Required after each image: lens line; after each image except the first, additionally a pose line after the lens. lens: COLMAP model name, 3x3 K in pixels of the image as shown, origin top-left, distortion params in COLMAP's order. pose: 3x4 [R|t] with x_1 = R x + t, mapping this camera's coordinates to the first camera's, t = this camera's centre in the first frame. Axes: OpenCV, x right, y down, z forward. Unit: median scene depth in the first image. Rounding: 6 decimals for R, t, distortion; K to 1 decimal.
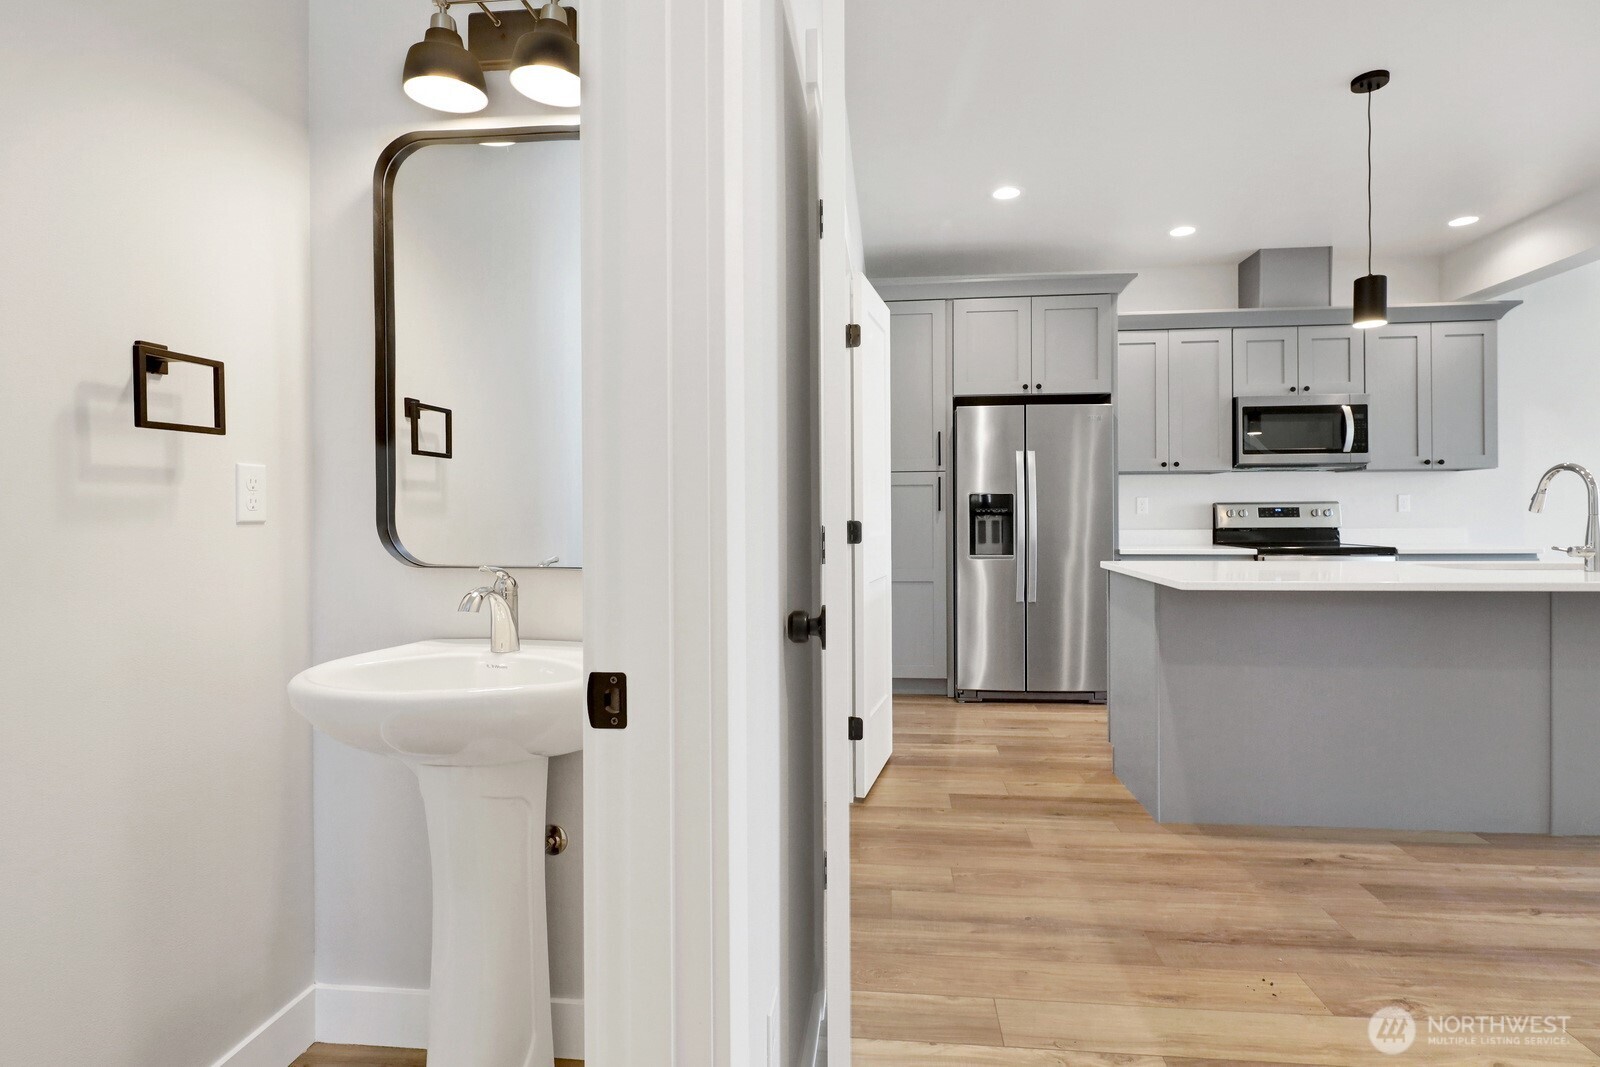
lens RADIAL K [[798.6, 0, 804.1], [0, 798.6, 506.6], [0, 0, 1]] dist [0.001099, -0.000386]
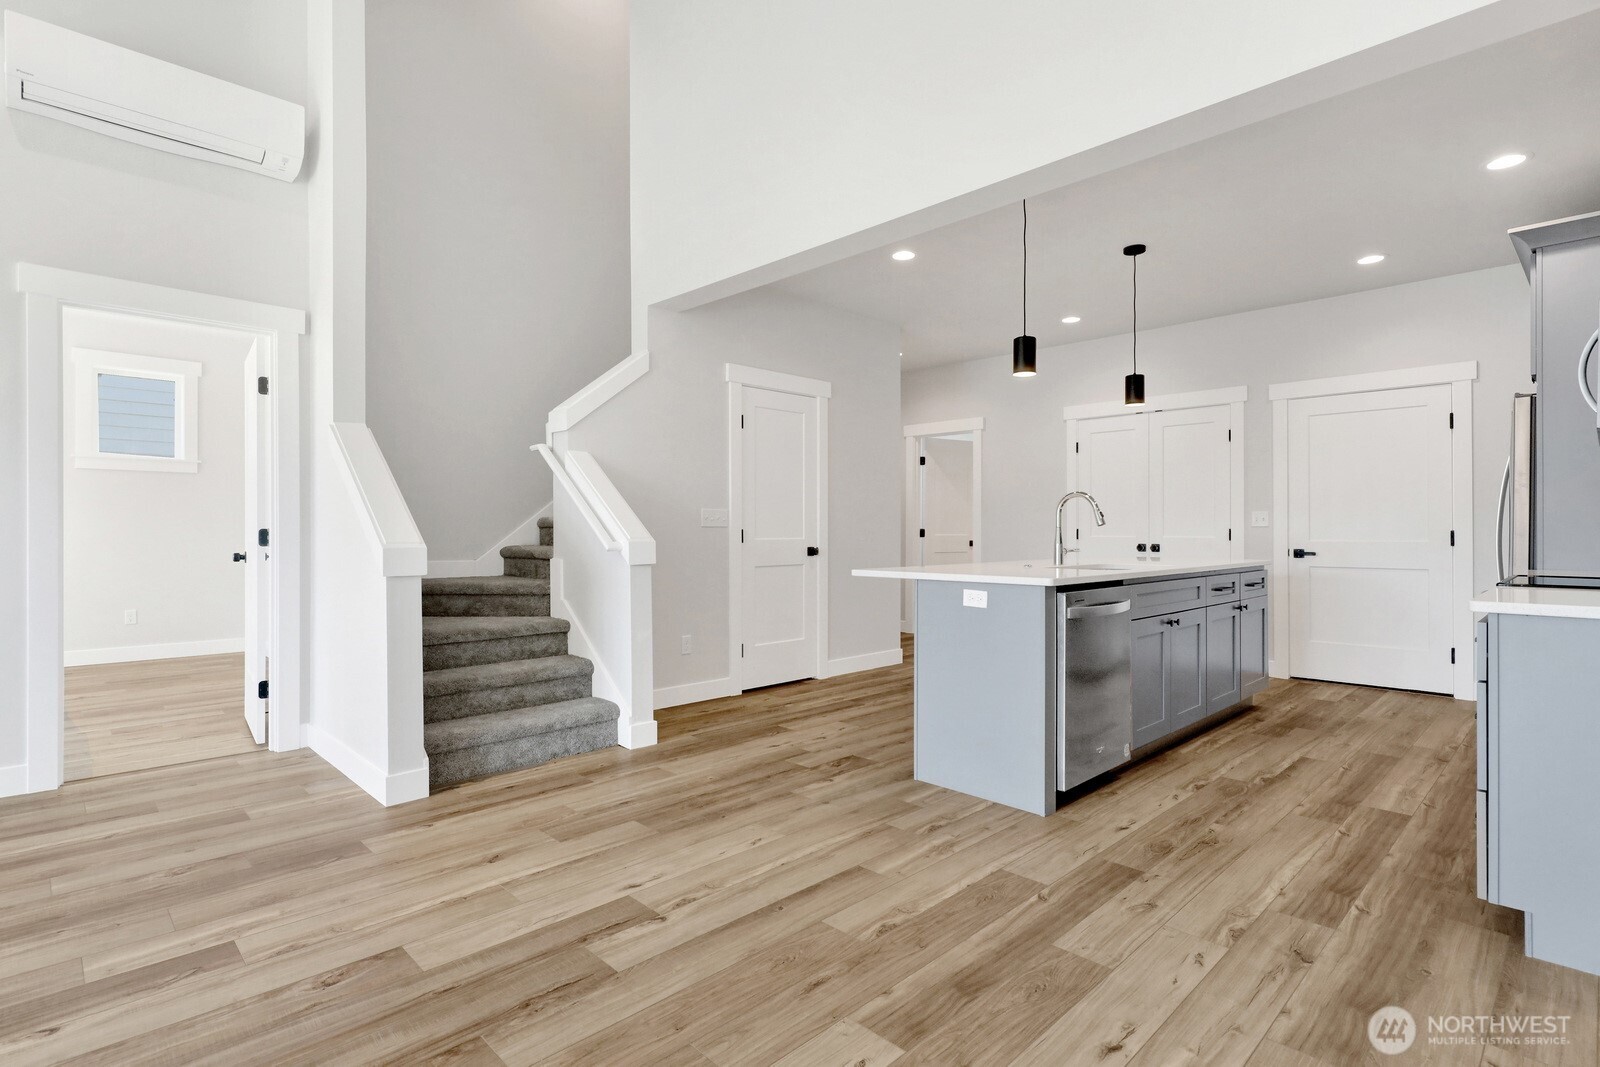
lens RADIAL K [[788.6, 0, 776.5], [0, 788.6, 527.4], [0, 0, 1]] dist [0.000640, -0.000338]
pose [[-0.667375, 0.005083, -0.744704, 1.444221], [0.008421, 0.999964, -0.000721, 0.005283], [0.744674, -0.006752, -0.667394, 0.932402]]
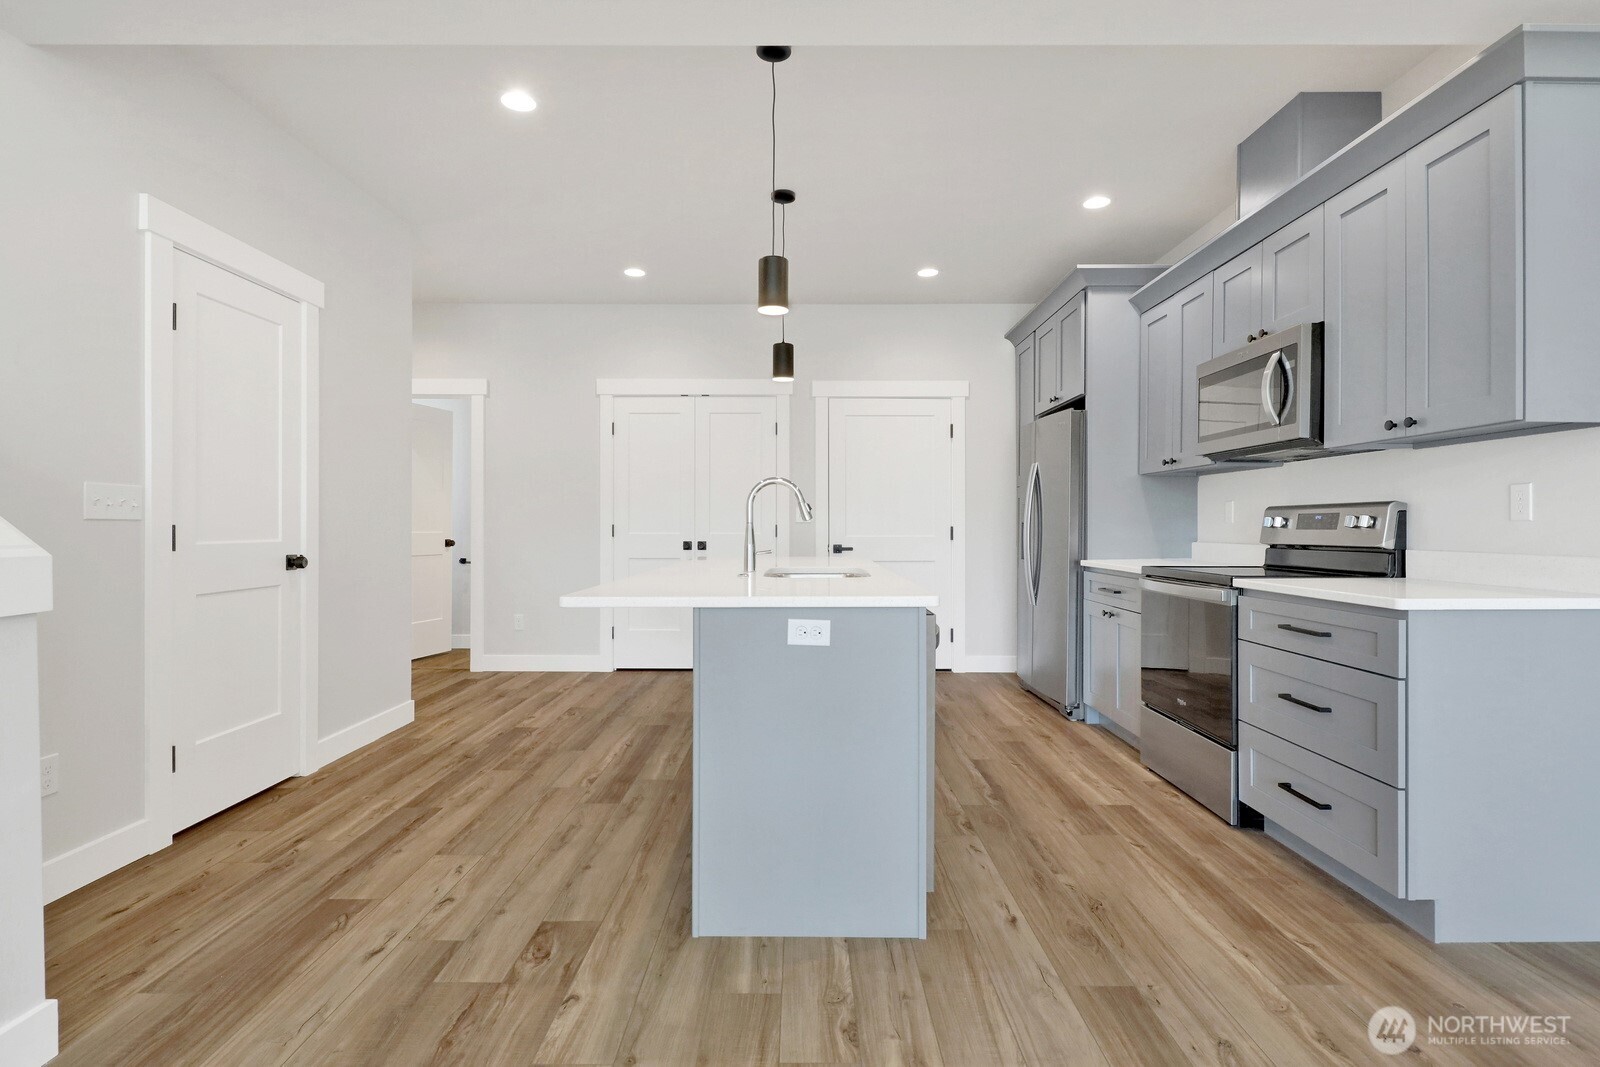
lens RADIAL K [[808.7, 0, 801.7], [0, 808.7, 525.5], [0, 0, 1]] dist [0.001554, -0.000660]
pose [[0.082084, 0.007343, -0.996598, 1.277824], [0.003837, 0.999963, 0.007684, 0.004295], [0.996618, -0.004455, 0.082053, 0.572684]]
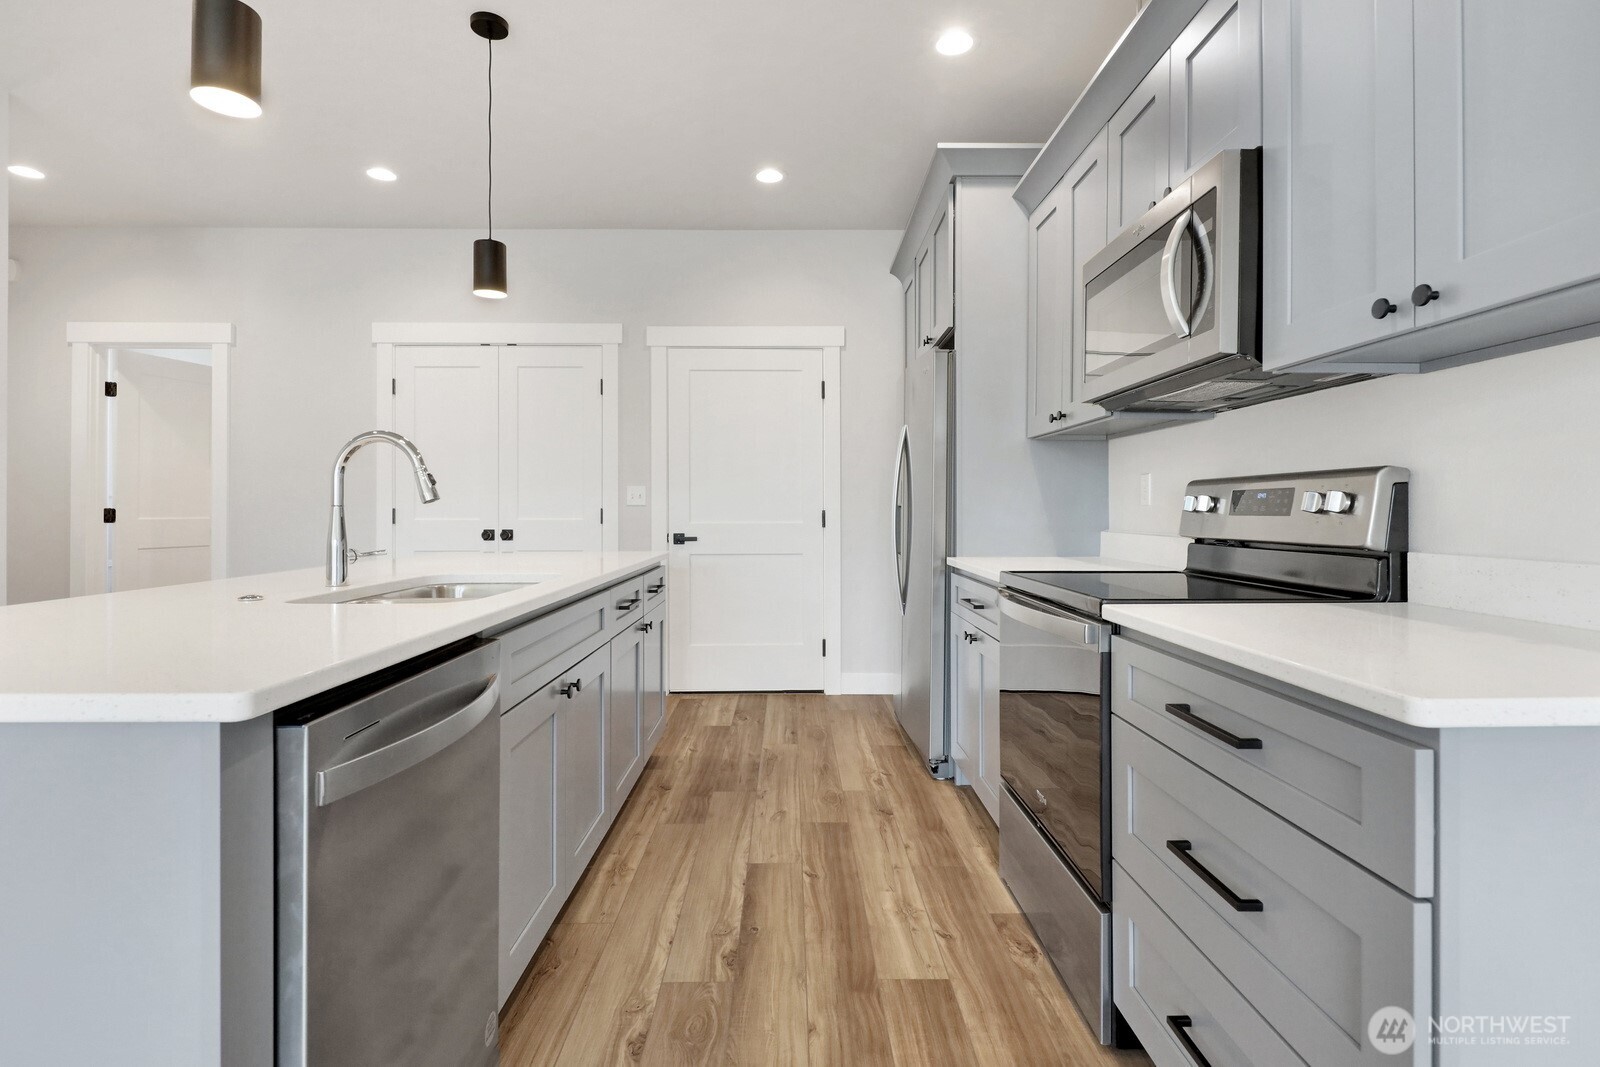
lens RADIAL K [[798.6, 0, 804.1], [0, 798.6, 506.6], [0, 0, 1]] dist [0.001099, -0.000386]
pose [[0.097760, 0.004299, -0.995201, 1.025201], [0.004809, 0.999977, 0.004792, 0.006783], [0.995198, -0.005254, 0.097738, 0.784063]]
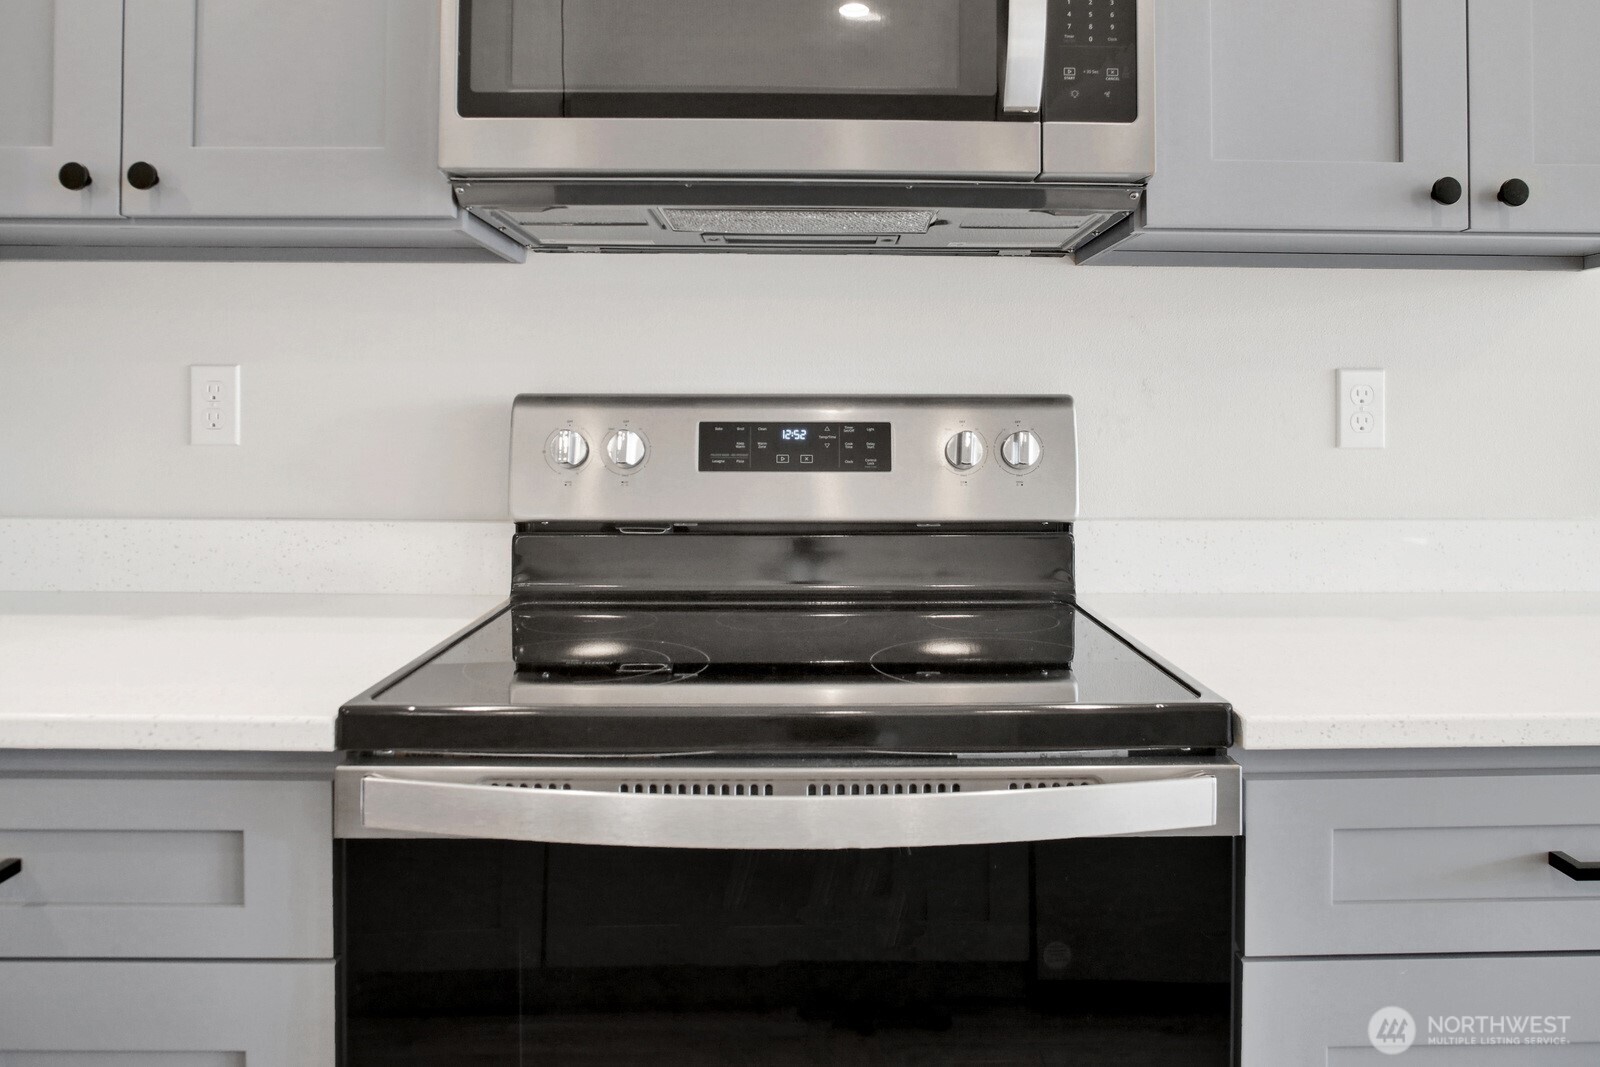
lens RADIAL K [[1130.2, 0, 839.5], [0, 1130.2, 419.1], [0, 0, 1]] dist [-0.044040, 0.003158]
pose [[0.994238, 0.010616, 0.106664, 0.610418], [-0.011469, 0.999907, 0.007388, -0.002250], [-0.106575, -0.008569, 0.994268, 0.753859]]
